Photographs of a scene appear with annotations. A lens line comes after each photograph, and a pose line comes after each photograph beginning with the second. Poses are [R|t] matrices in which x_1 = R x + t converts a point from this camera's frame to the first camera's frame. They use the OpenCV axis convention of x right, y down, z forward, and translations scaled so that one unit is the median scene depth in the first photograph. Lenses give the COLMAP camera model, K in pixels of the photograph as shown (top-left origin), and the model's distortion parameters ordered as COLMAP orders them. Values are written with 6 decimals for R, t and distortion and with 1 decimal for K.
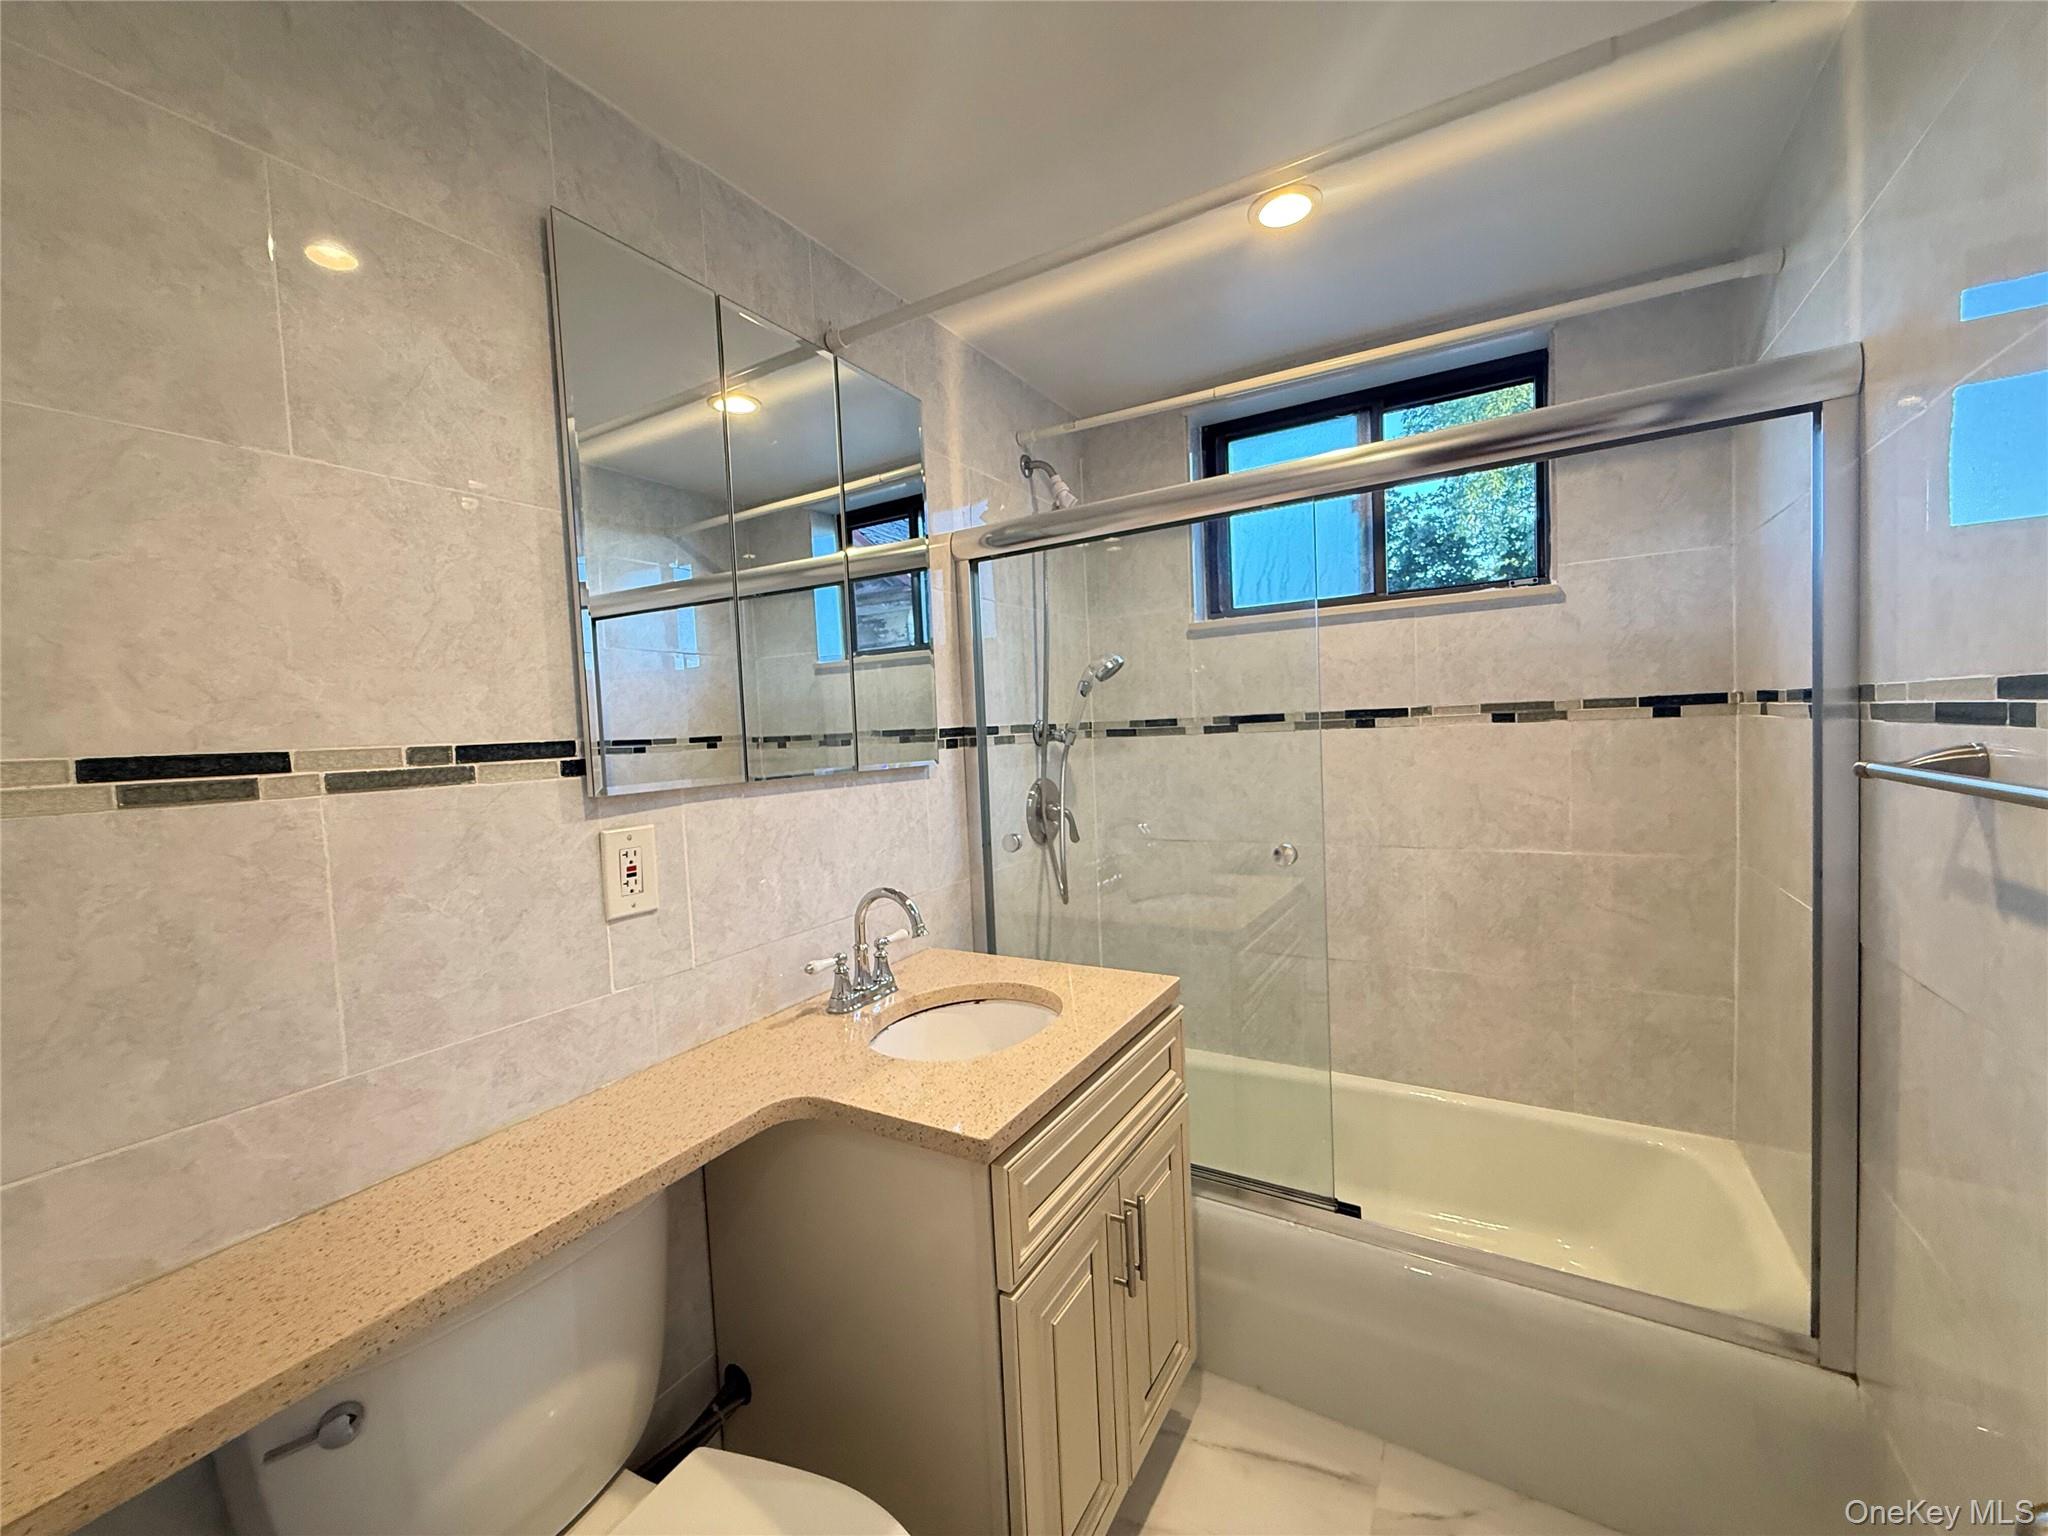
lens RADIAL K [[809.1, 0, 1011.5], [0, 809.1, 765.8], [0, 0, 1]] dist [-0.000910, 0.000026]
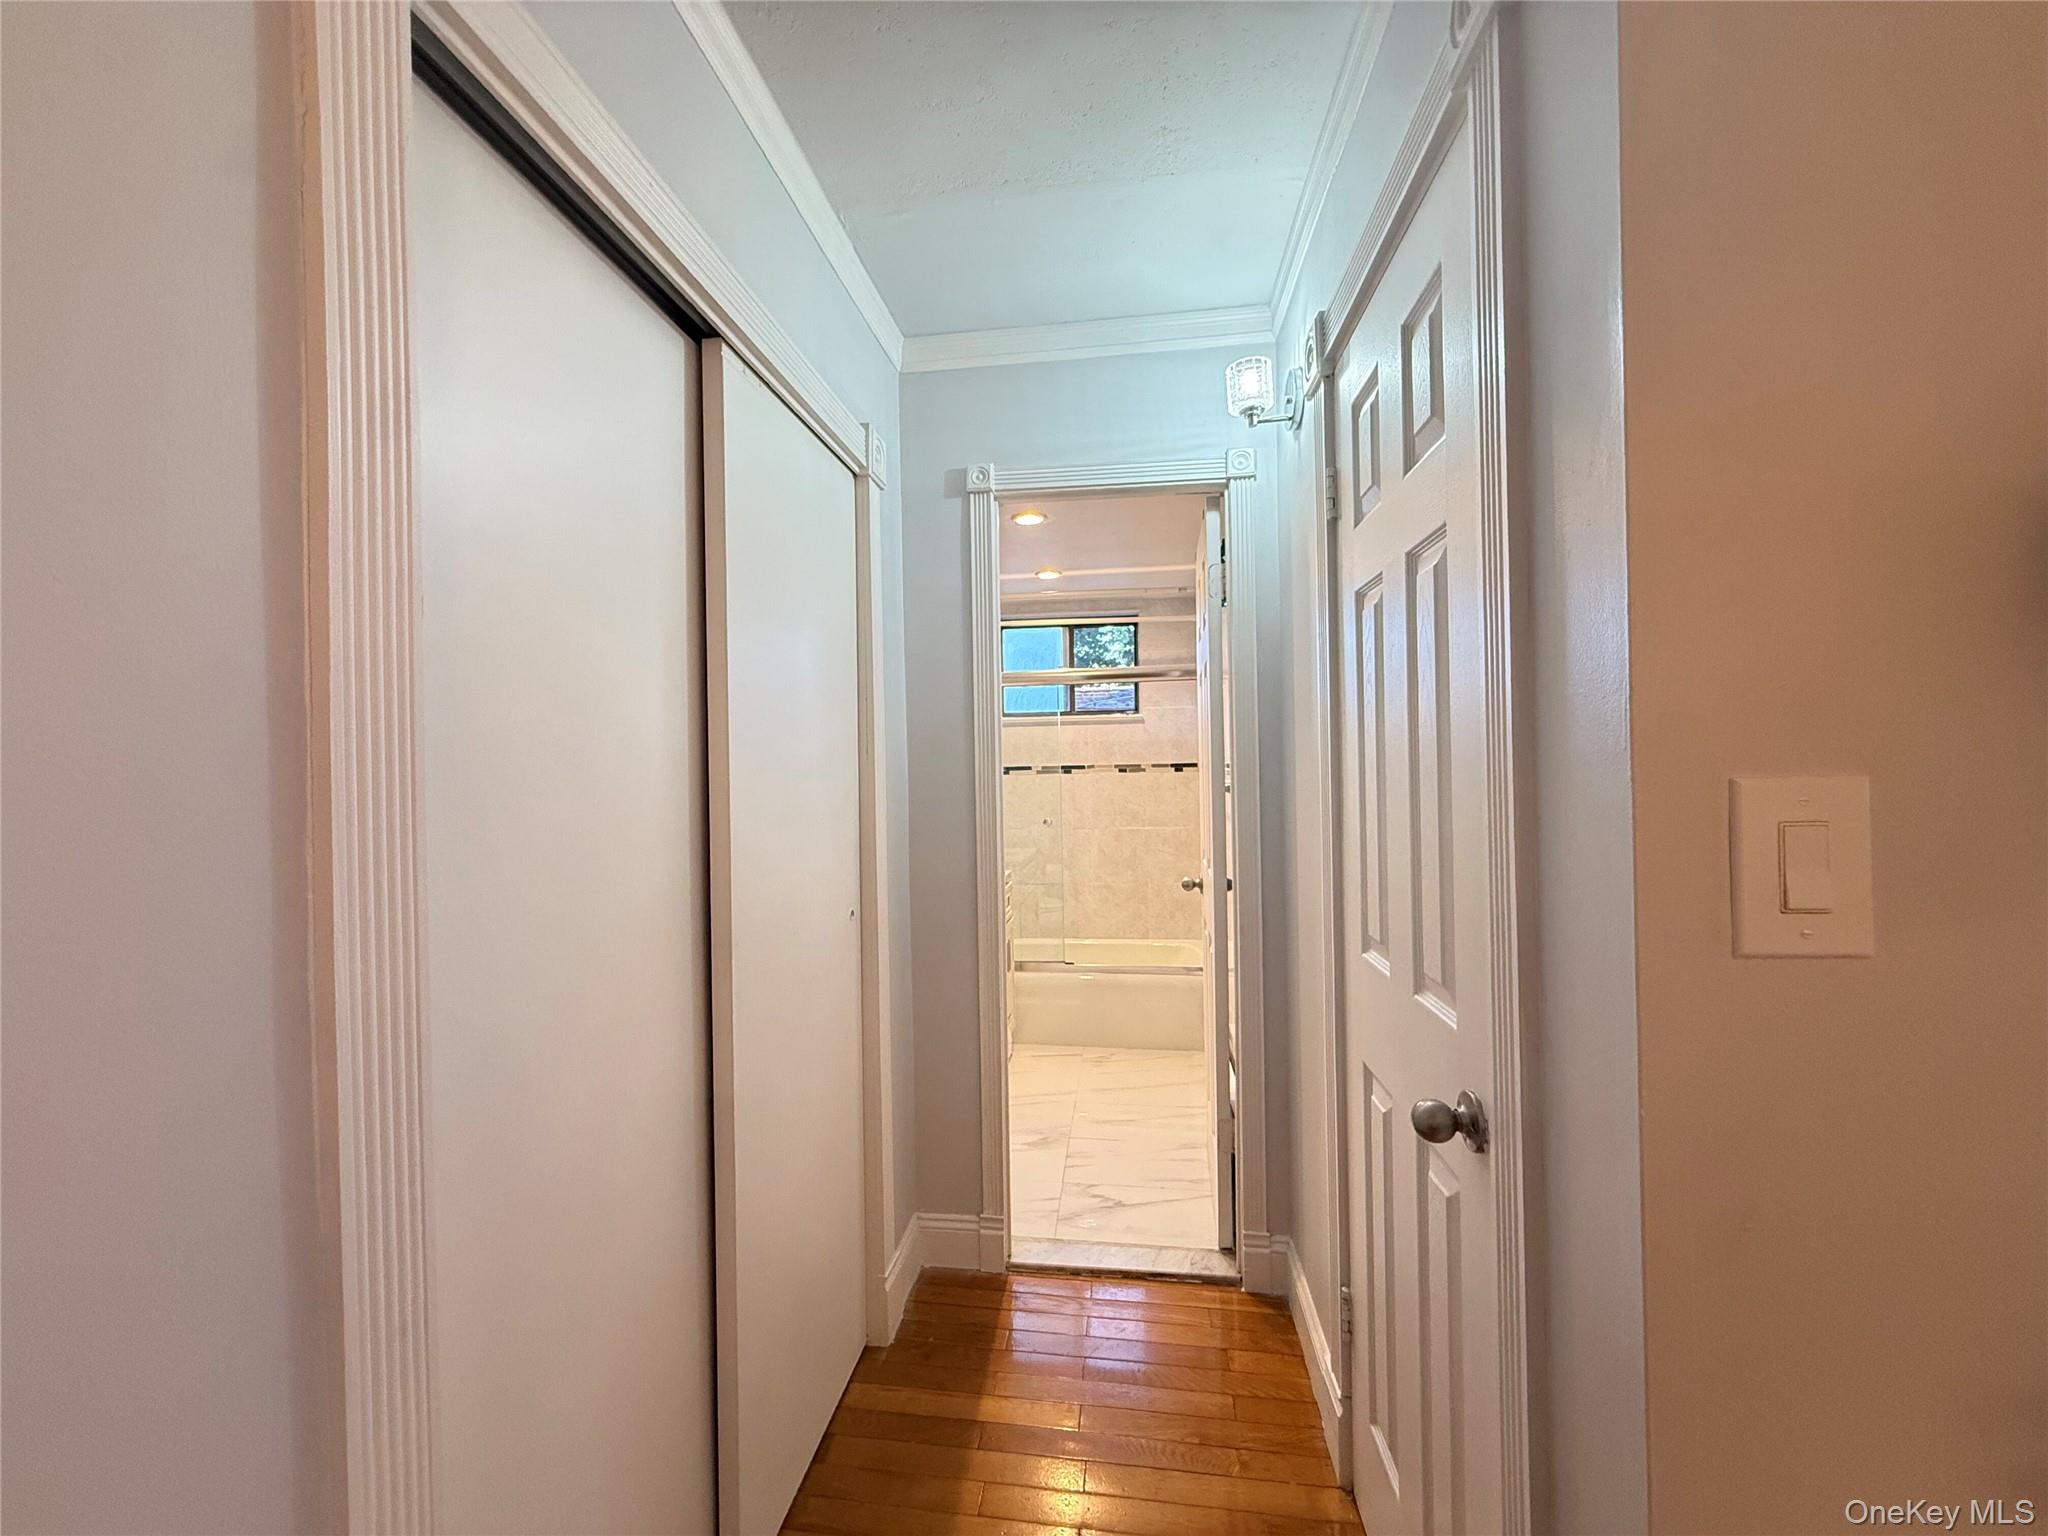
lens RADIAL K [[809.1, 0, 1023.5], [0, 809.1, 766.4], [0, 0, 1]] dist [-0.000910, 0.000026]
pose [[0.913333, 0.026389, 0.406357, -0.585635], [-0.002541, 0.998248, -0.059117, 0.065042], [-0.407205, 0.052961, 0.911800, -0.984200]]
